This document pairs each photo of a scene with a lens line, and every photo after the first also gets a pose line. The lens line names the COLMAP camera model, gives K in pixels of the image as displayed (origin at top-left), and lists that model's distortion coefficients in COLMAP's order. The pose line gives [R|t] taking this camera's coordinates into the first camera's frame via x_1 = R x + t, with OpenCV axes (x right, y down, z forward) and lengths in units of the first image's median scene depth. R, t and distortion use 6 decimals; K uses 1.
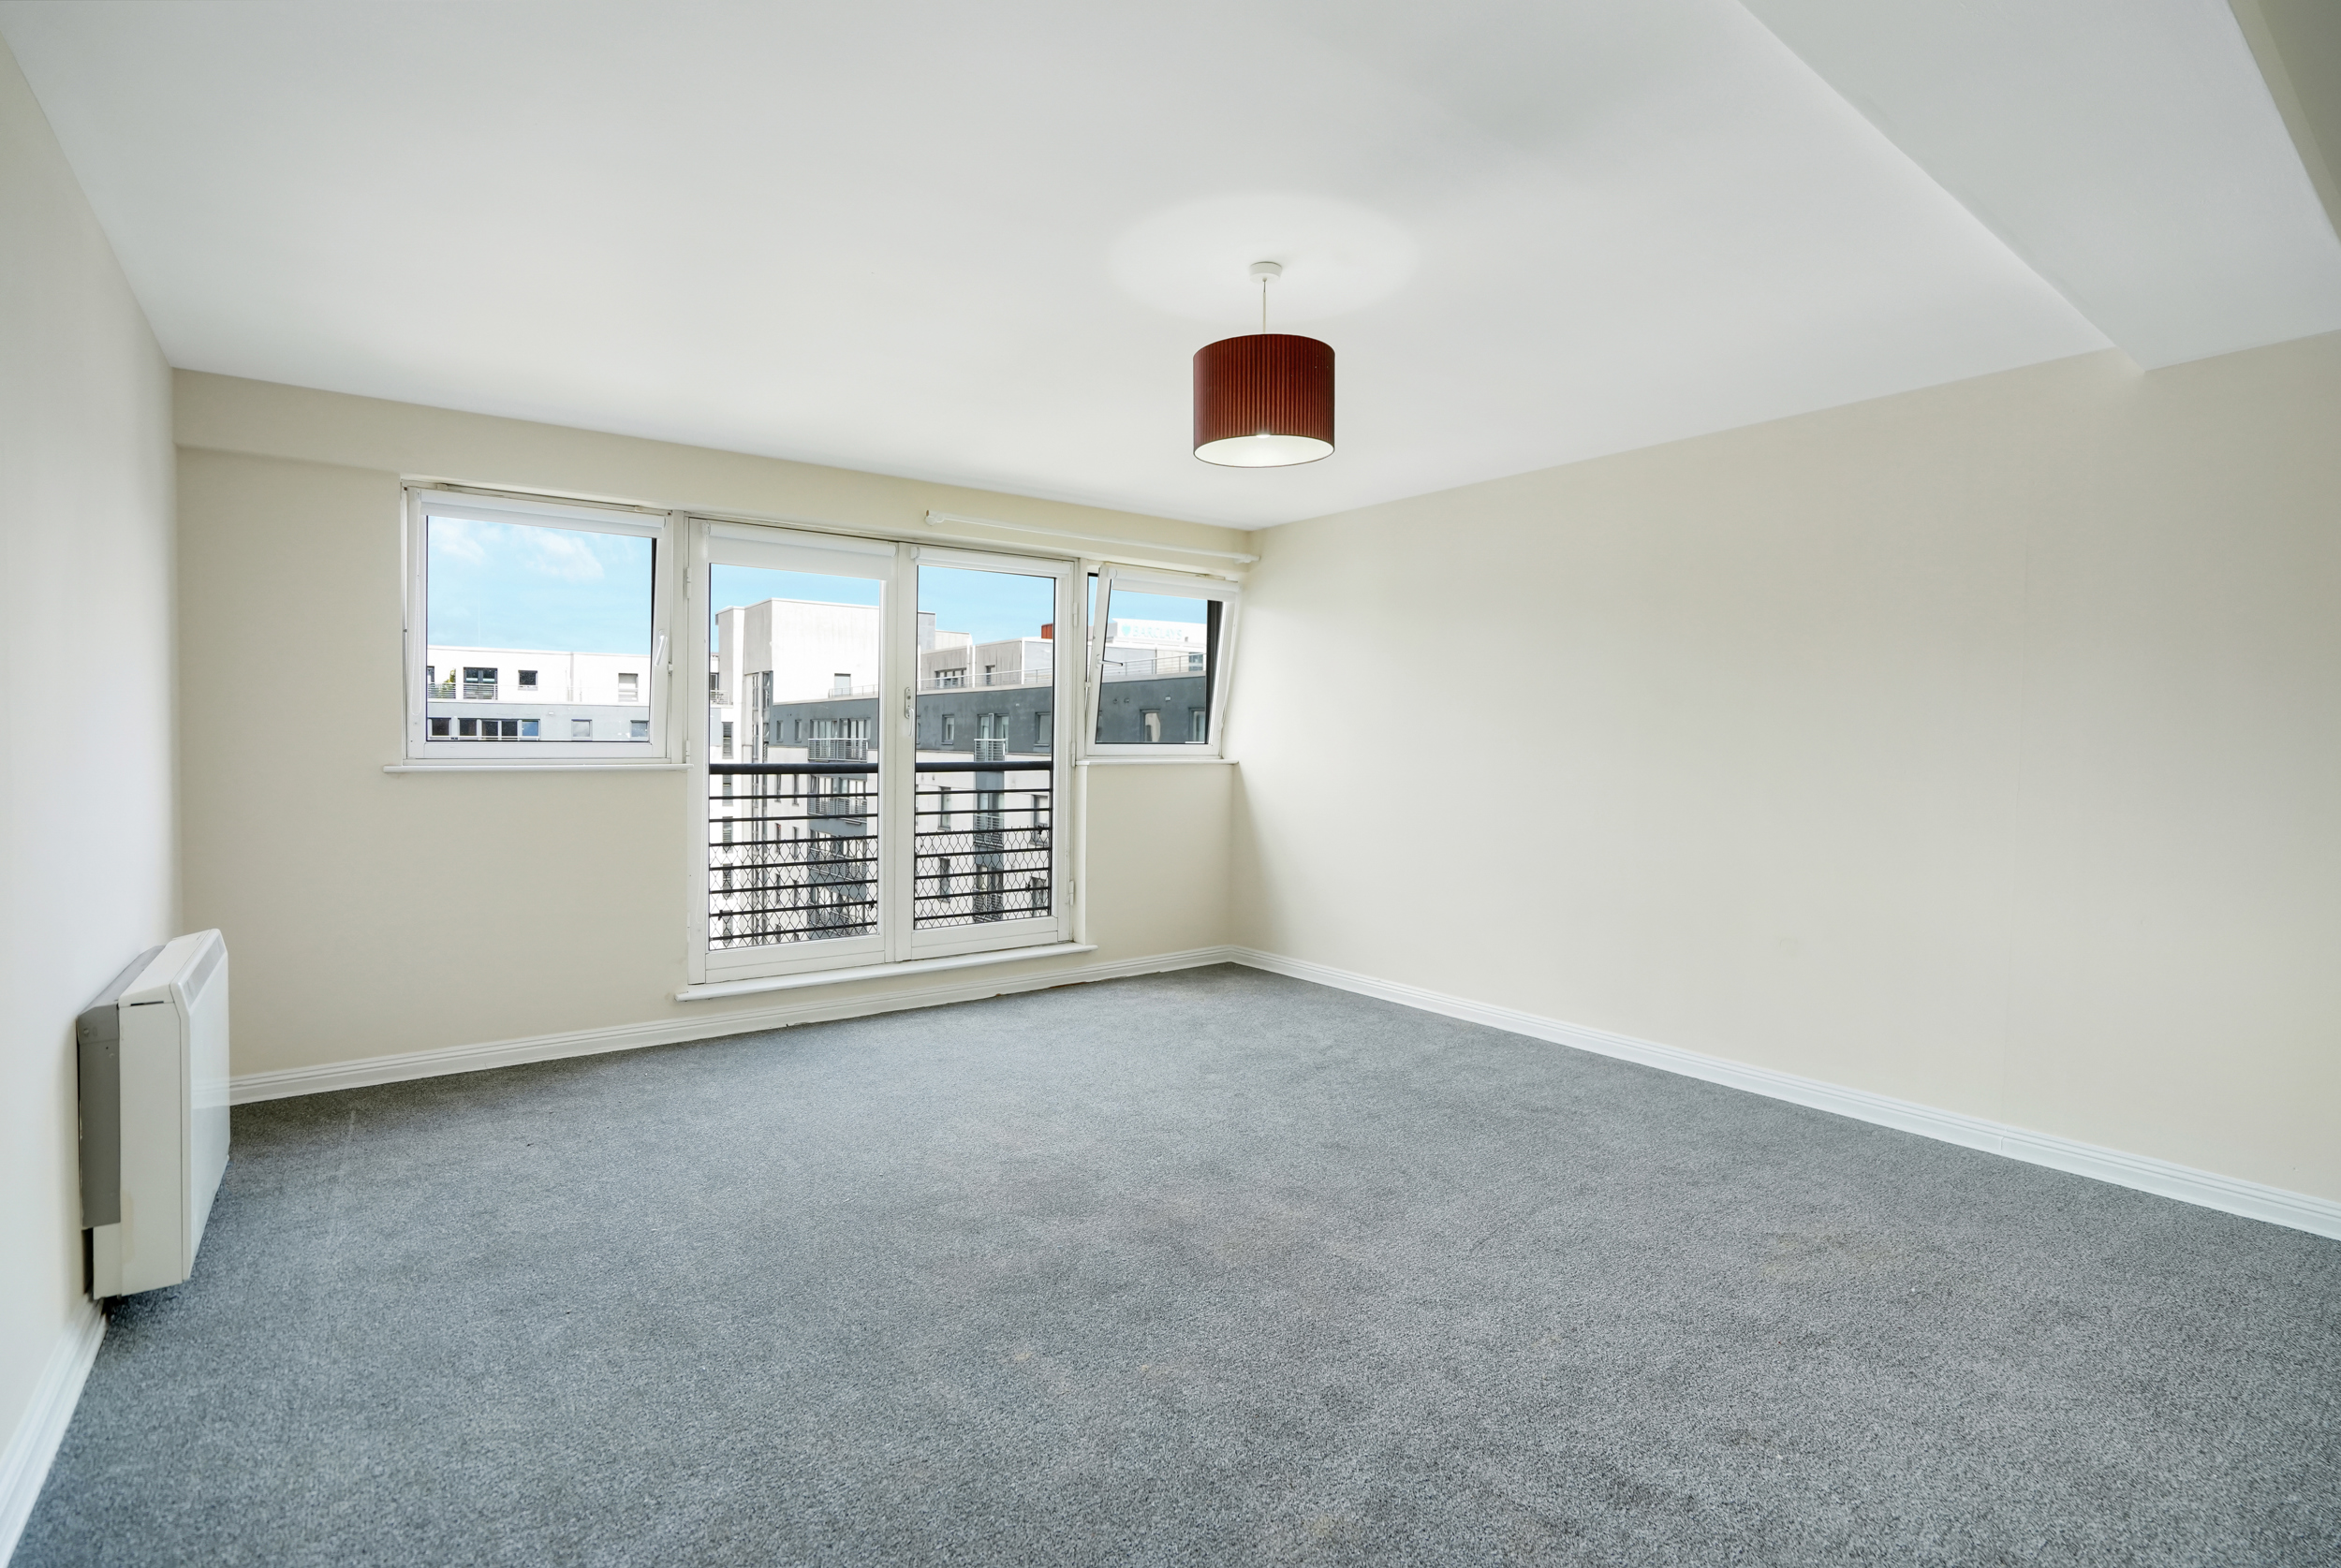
lens RADIAL K [[1144.4, 0, 1184.9], [0, 1144.4, 758.6], [0, 0, 1]] dist [0.000281, 0.023359]
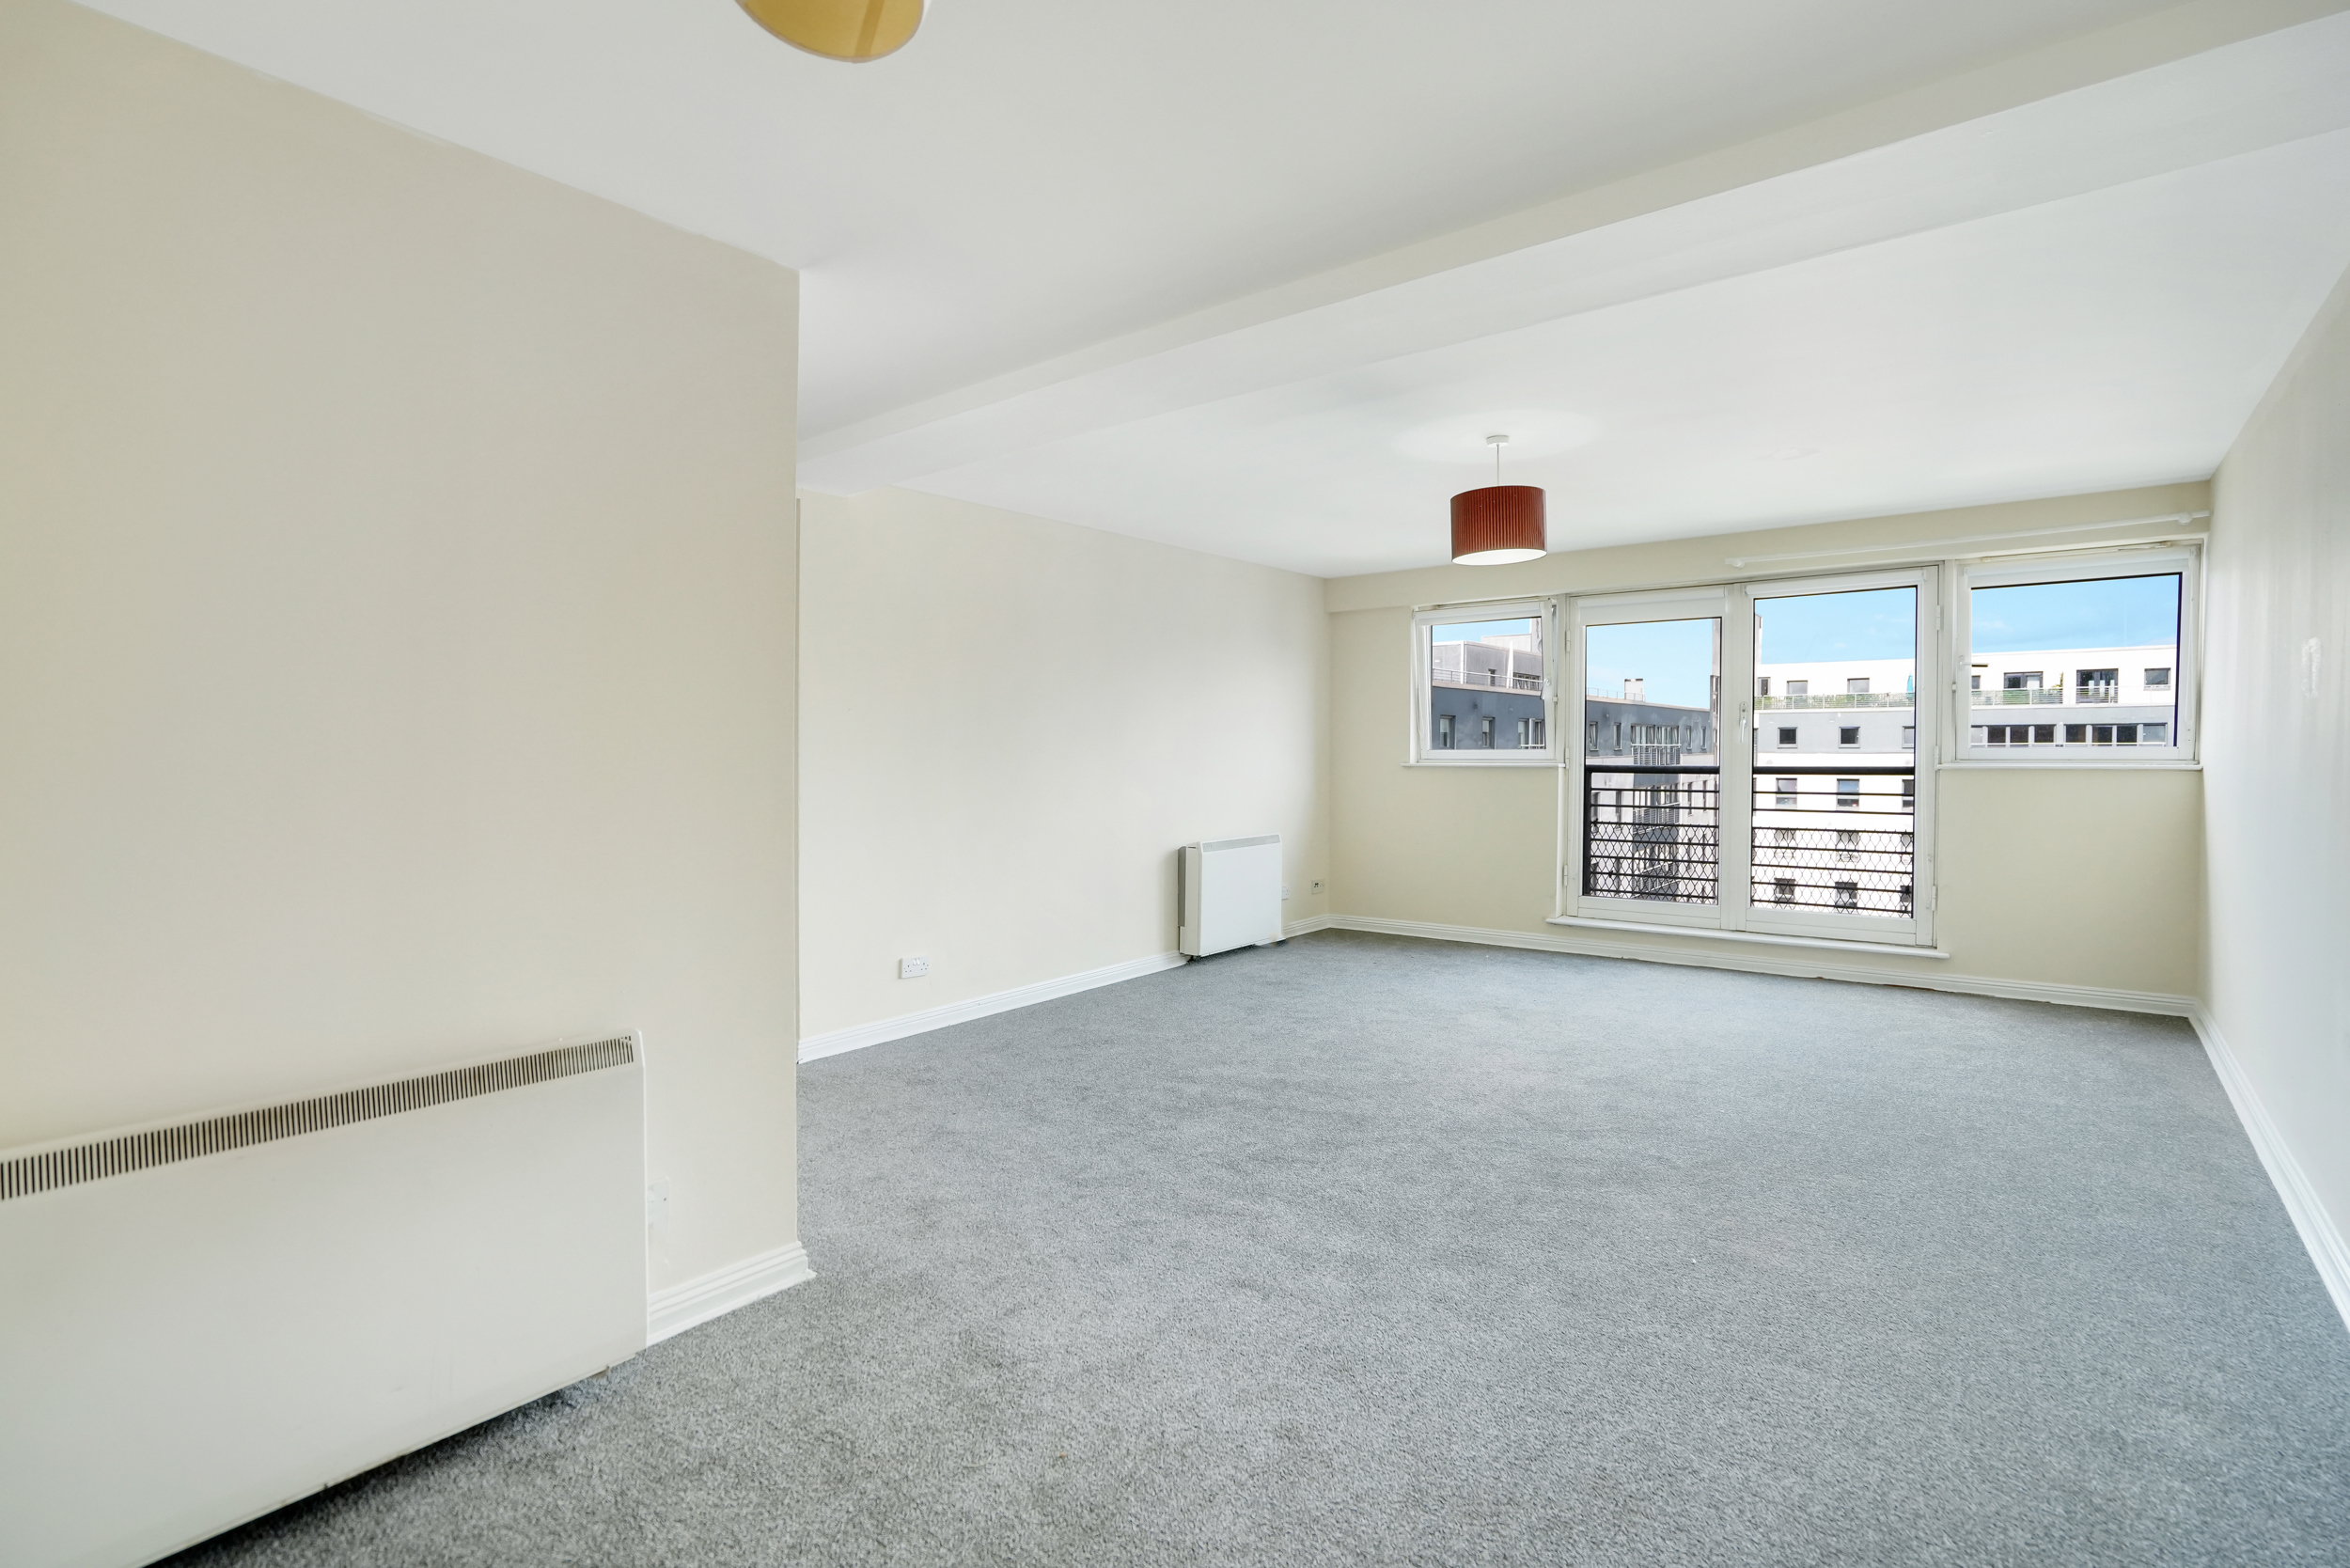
lens RADIAL K [[1149.0, 0, 1189.4], [0, 1149.0, 758.5], [0, 0, 1]] dist [0.000281, 0.023359]
pose [[0.292726, 0.000764, -0.956196, 0.681633], [-0.007037, 0.999974, -0.001355, 0.001502], [0.956170, 0.007126, 0.292724, 0.085880]]
